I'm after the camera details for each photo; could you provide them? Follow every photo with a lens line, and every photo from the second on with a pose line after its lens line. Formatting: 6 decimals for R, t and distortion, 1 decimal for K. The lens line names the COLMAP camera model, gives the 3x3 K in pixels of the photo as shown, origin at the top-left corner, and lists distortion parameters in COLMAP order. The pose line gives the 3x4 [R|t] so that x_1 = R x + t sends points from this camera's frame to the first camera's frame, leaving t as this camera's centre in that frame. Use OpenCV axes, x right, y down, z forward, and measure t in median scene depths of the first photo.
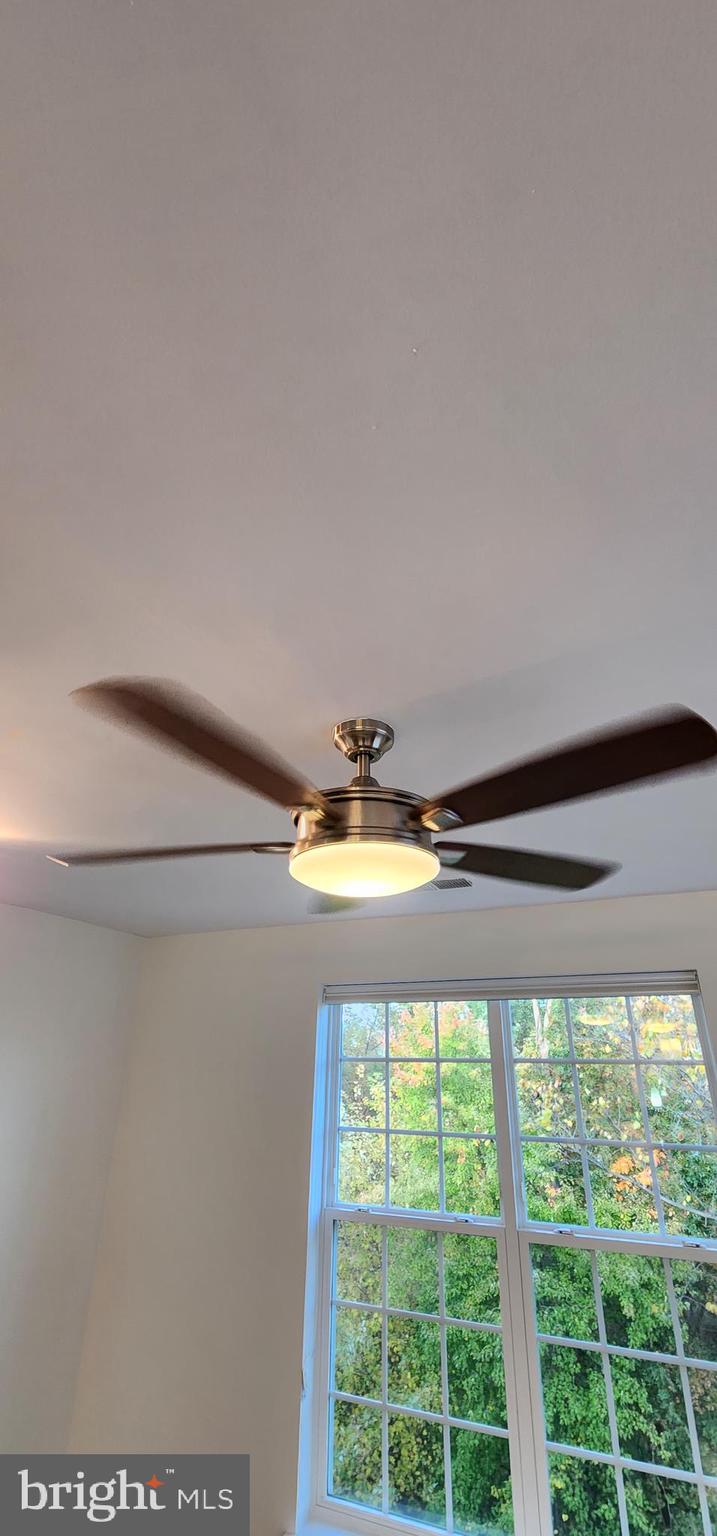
lens RADIAL K [[634.2, 0, 358.5], [0, 634.2, 768.0], [0, 0, 1]] dist [-0.000688, -0.000943]
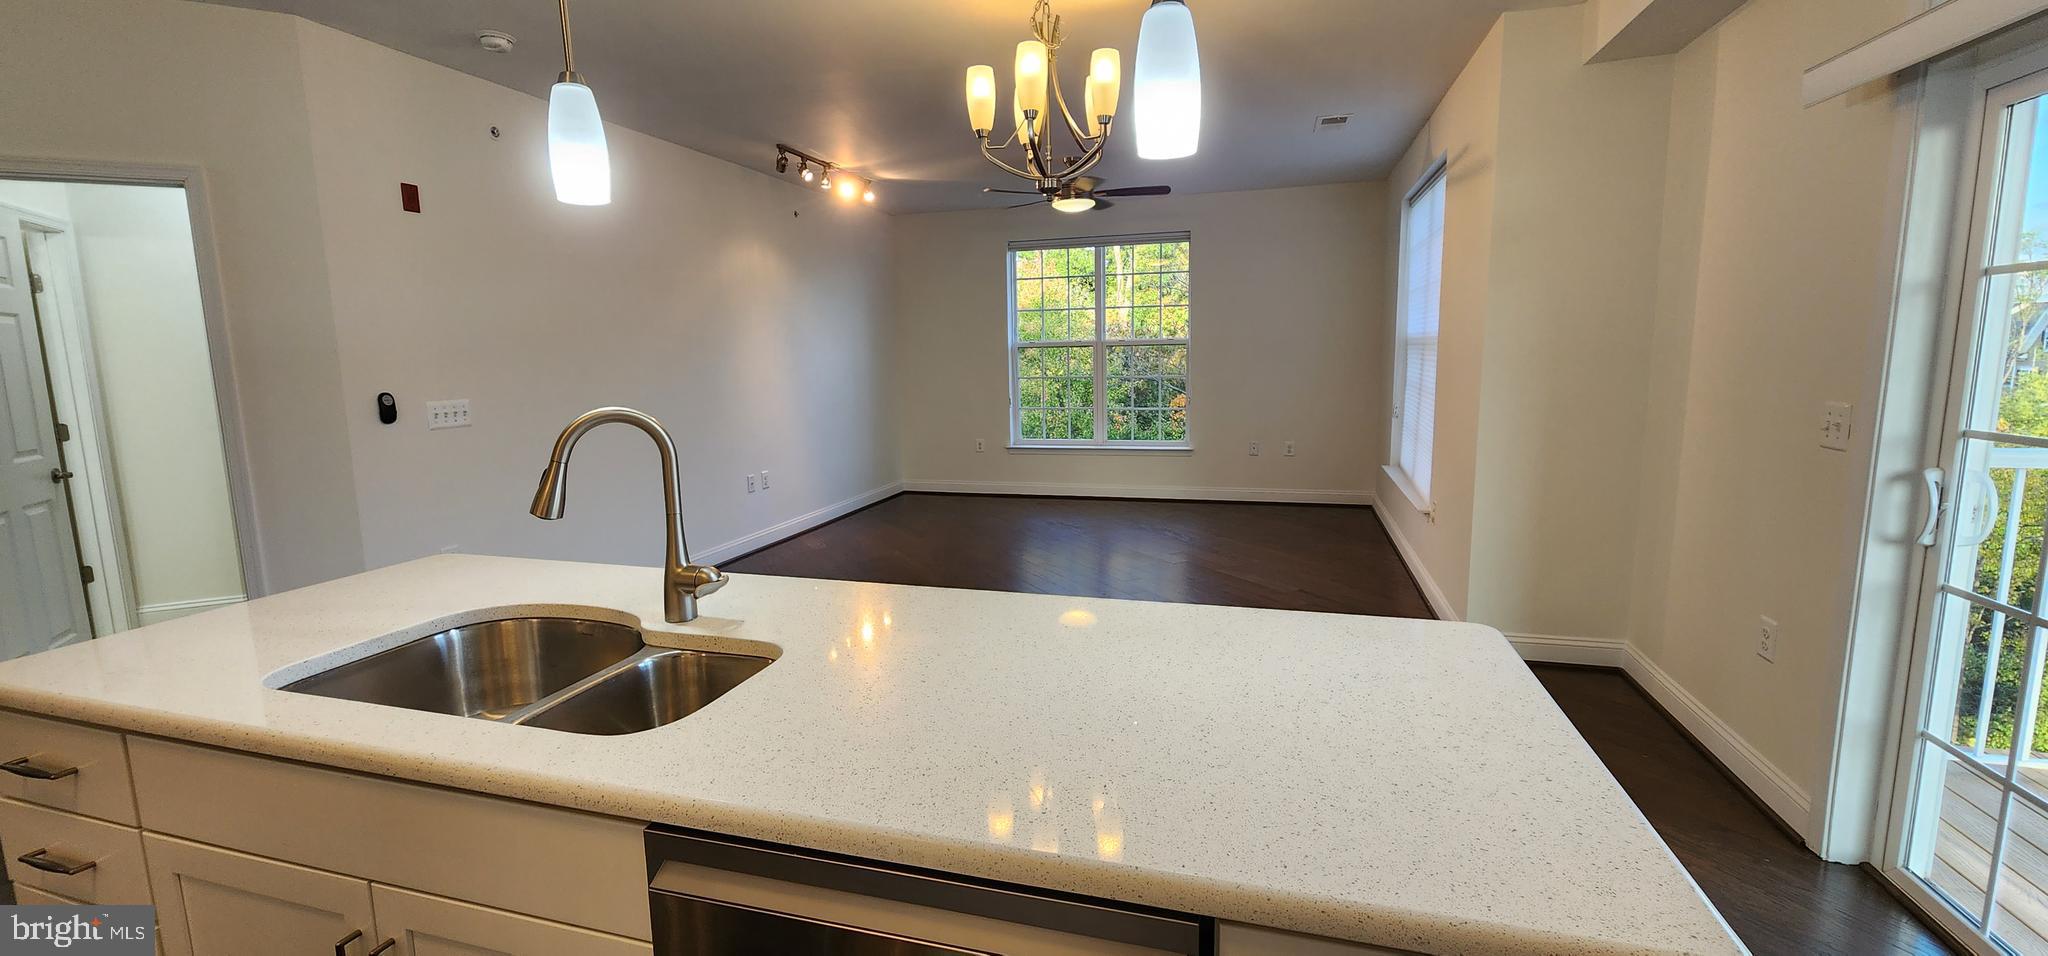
lens RADIAL K [[845.7, 0, 1018.6], [0, 845.7, 472.9], [0, 0, 1]] dist [-0.000688, -0.000943]
pose [[0.990118, -0.056406, 0.128389, -0.427670], [-0.022887, 0.838265, 0.544783, -0.502970], [-0.138353, -0.542338, 0.828691, -1.614817]]
